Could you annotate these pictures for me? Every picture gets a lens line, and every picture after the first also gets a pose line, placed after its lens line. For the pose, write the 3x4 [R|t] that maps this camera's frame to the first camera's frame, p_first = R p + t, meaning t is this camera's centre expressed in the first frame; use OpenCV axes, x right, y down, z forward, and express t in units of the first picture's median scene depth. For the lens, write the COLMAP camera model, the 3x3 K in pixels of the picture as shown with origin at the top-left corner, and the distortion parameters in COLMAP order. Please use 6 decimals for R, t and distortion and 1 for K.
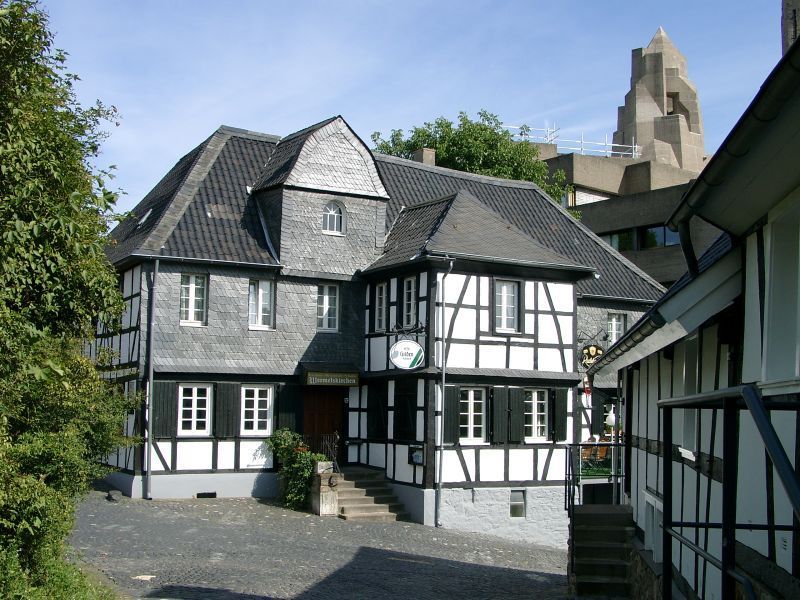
lens RADIAL K [[973.5, 0, 399.8], [0, 973.5, 280.2], [0, 0, 1]] dist [-0.010664, -0.020702]
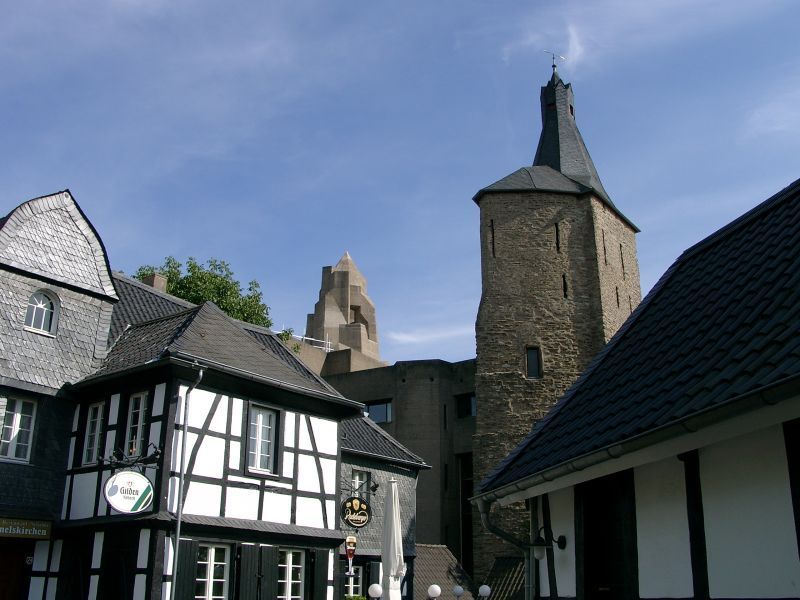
lens RADIAL K [[831.9, 0, 400.0], [0, 831.9, 300.0], [0, 0, 1]] dist [-0.155706, 0.207717]
pose [[0.934855, 0.113491, 0.336402, -0.022025], [-0.041346, 0.975885, -0.214334, 0.053800], [-0.352615, 0.186462, 0.917003, 0.328232]]
